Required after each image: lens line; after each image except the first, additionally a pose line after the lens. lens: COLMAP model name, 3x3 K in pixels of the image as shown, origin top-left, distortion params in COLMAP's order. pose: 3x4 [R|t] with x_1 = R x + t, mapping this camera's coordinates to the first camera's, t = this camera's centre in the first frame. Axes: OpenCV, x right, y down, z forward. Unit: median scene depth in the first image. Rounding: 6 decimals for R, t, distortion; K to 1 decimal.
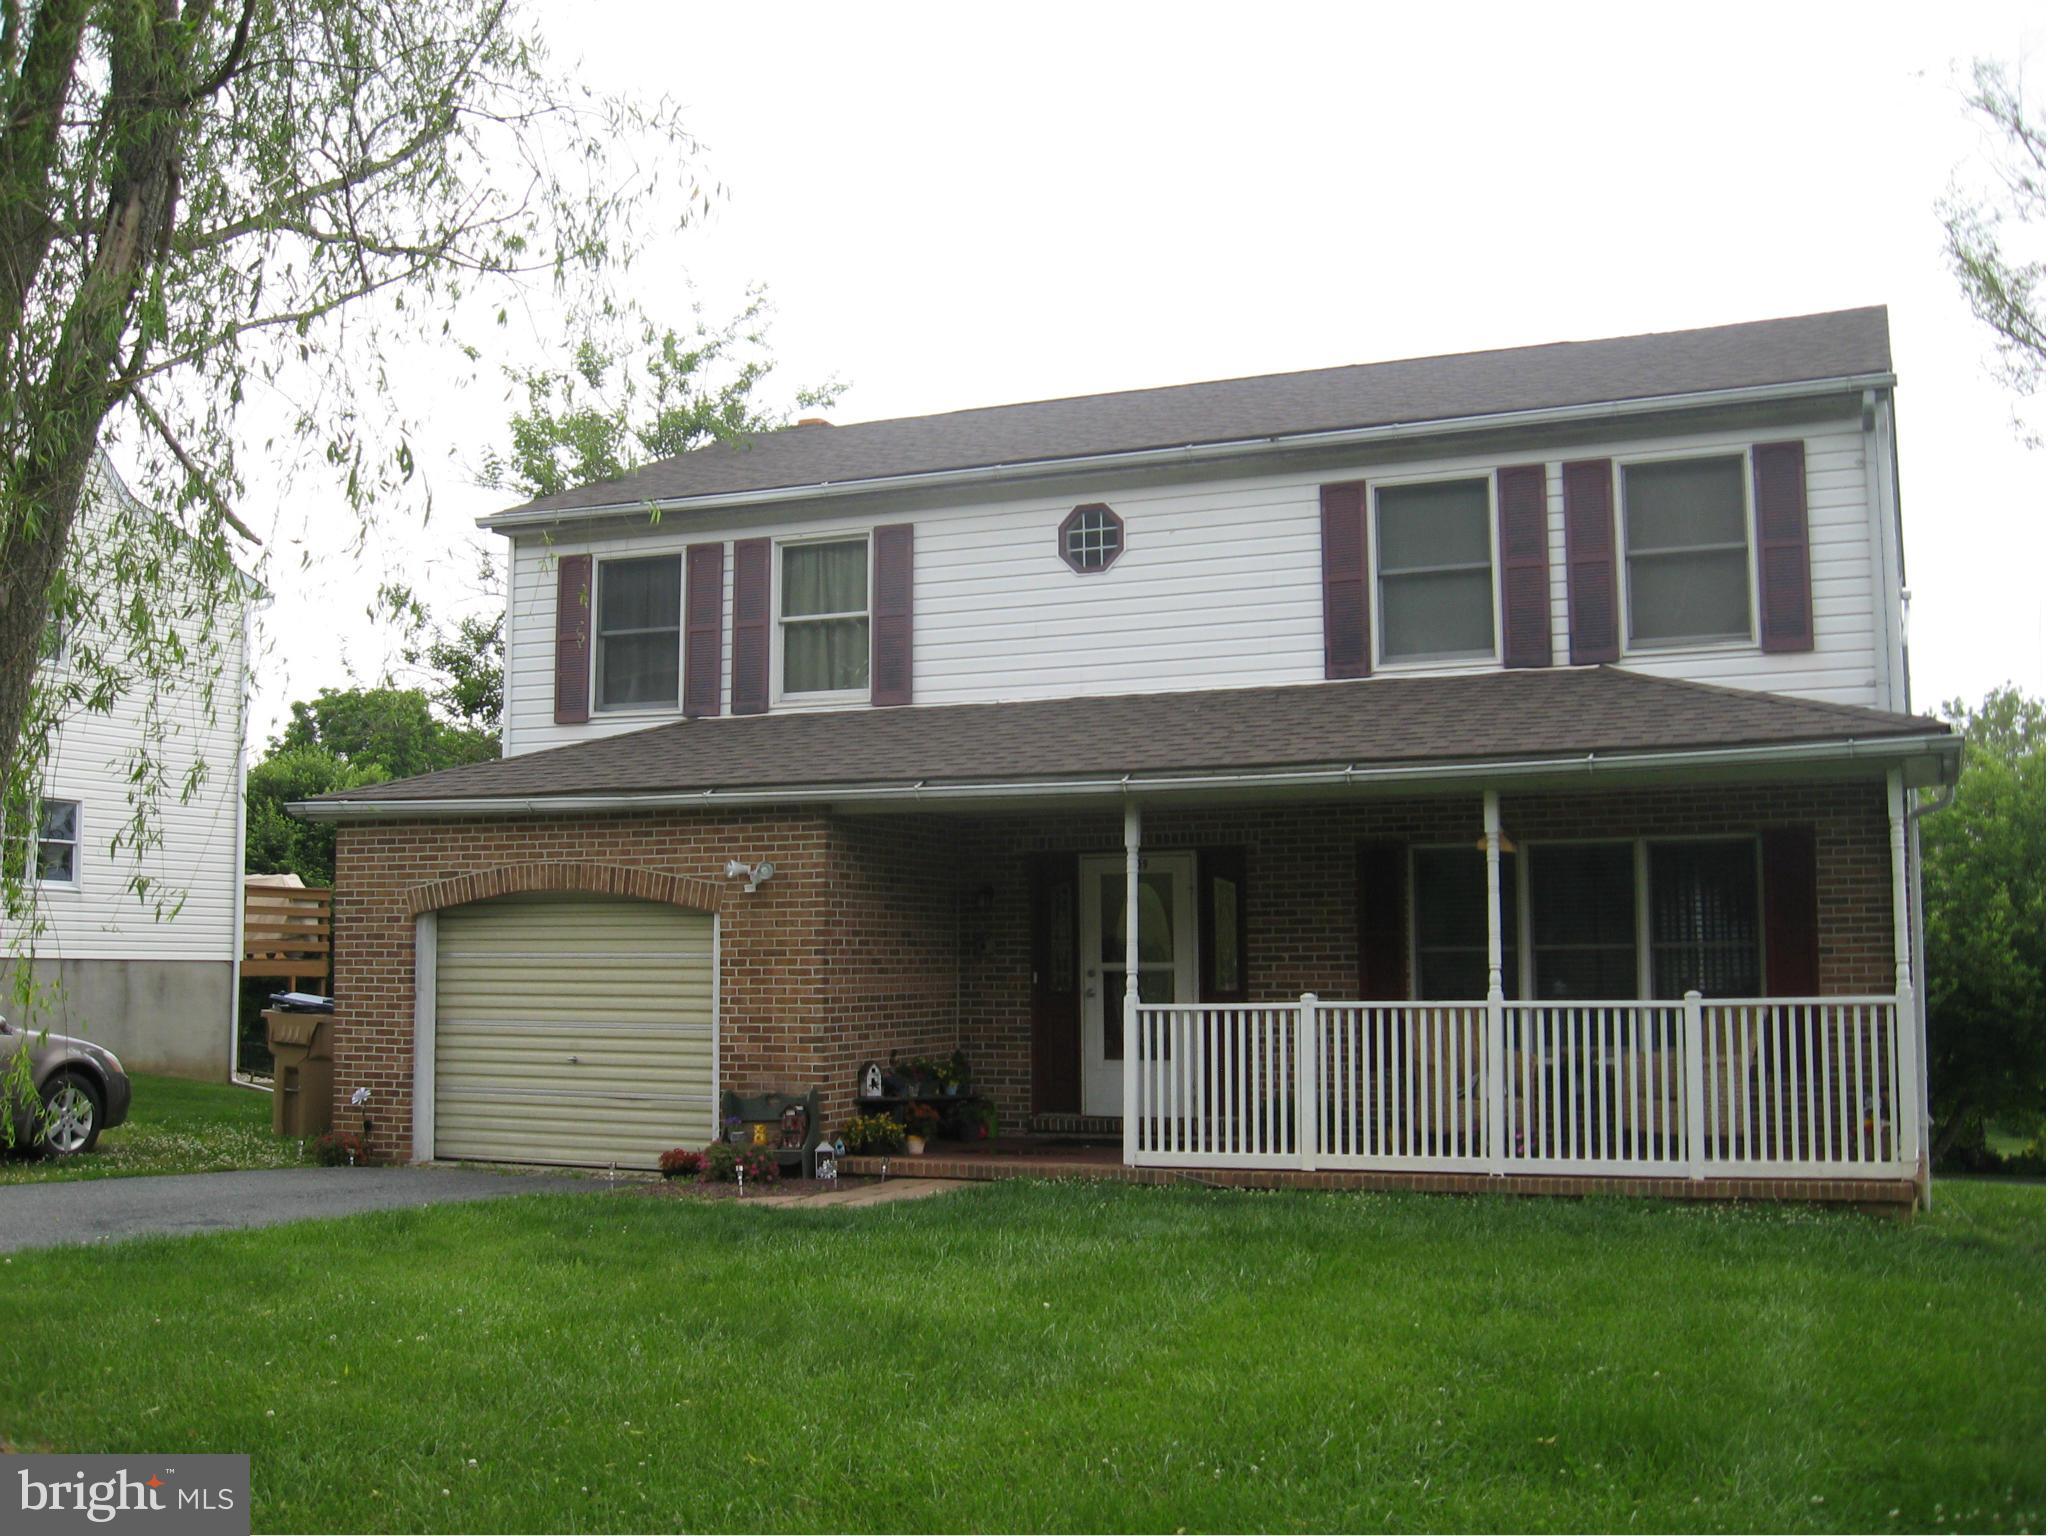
lens RADIAL K [[2123.7, 0, 1024.0], [0, 2123.7, 768.0], [0, 0, 1]] dist [-0.150667, 0.116929]
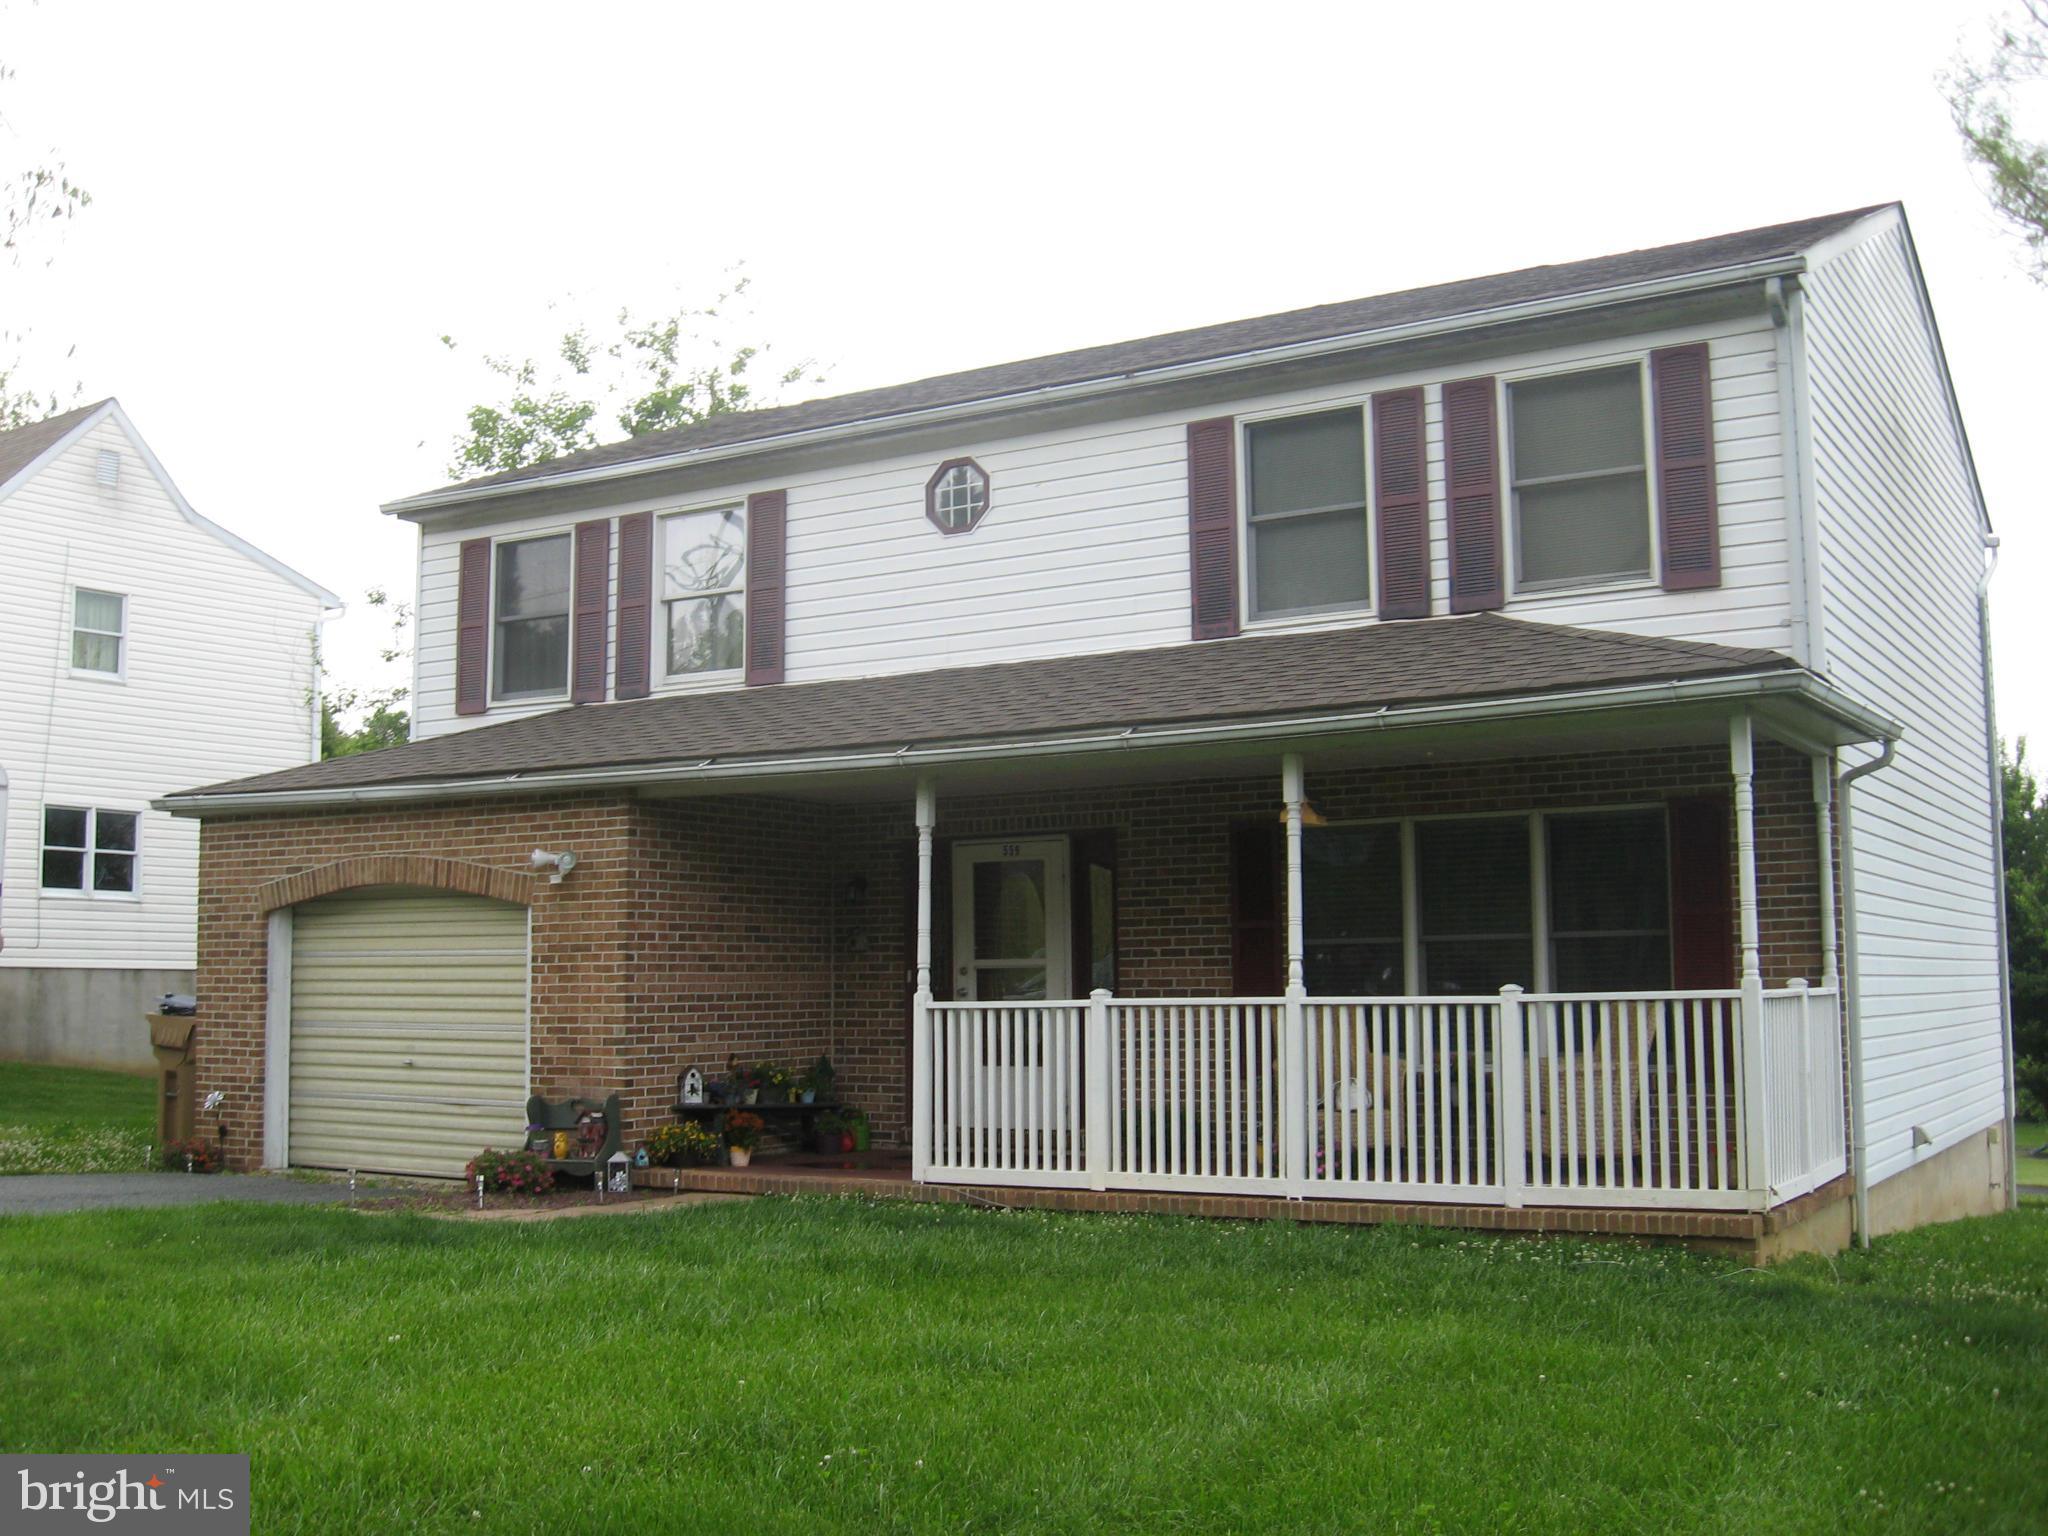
lens RADIAL K [[2123.7, 0, 1024.0], [0, 2123.7, 768.0], [0, 0, 1]] dist [-0.150667, 0.116929]
pose [[0.989891, -0.018340, -0.140643, 0.197238], [0.017354, 0.999816, -0.008229, 0.018210], [0.140768, 0.005705, 0.990026, 0.103553]]
